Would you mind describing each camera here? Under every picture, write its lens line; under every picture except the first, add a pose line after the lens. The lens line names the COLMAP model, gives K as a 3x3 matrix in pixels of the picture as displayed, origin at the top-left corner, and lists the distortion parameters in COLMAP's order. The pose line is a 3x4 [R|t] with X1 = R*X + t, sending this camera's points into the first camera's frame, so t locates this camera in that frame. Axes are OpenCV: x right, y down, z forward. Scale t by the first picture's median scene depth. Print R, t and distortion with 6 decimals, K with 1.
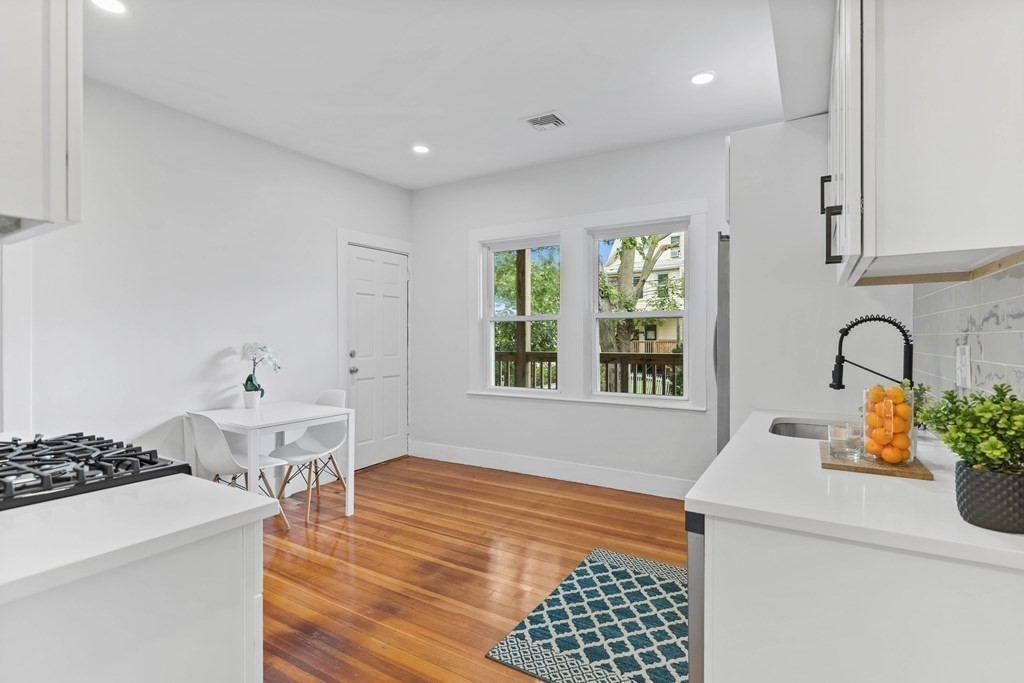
lens RADIAL K [[489.6, 0, 510.7], [0, 489.6, 337.8], [0, 0, 1]] dist [-0.000241, 0.000012]
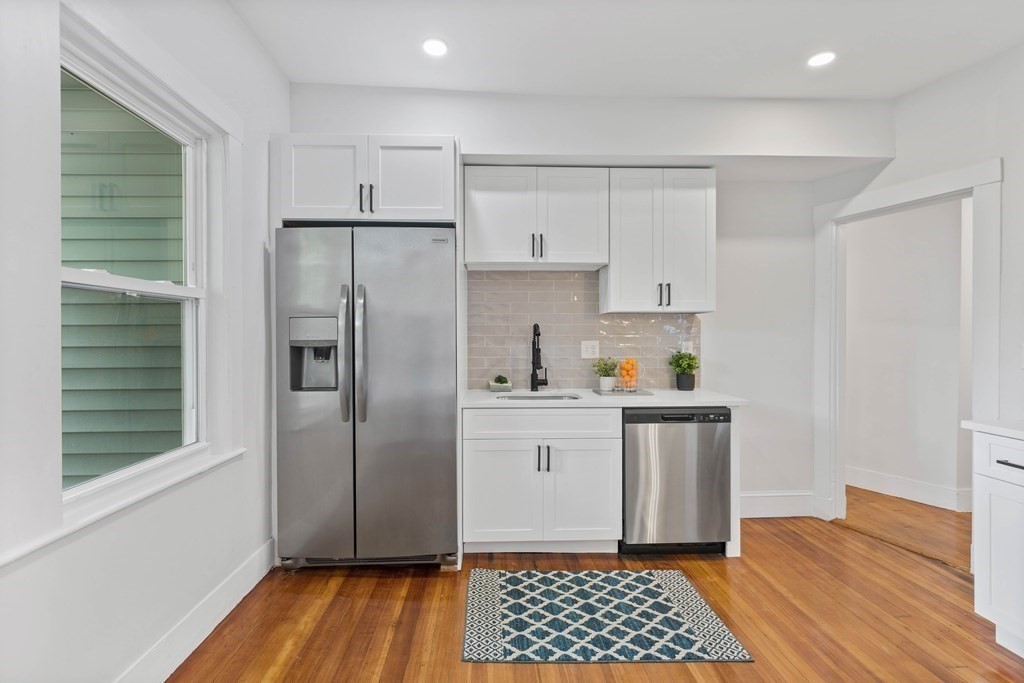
lens RADIAL K [[489.6, 0, 504.7], [0, 489.6, 339.7], [0, 0, 1]] dist [-0.000241, 0.000012]
pose [[-0.547881, -0.007293, 0.836524, -0.516536], [0.005429, 0.999910, 0.012273, -0.008221], [-0.836538, 0.011265, -0.547792, 1.692583]]
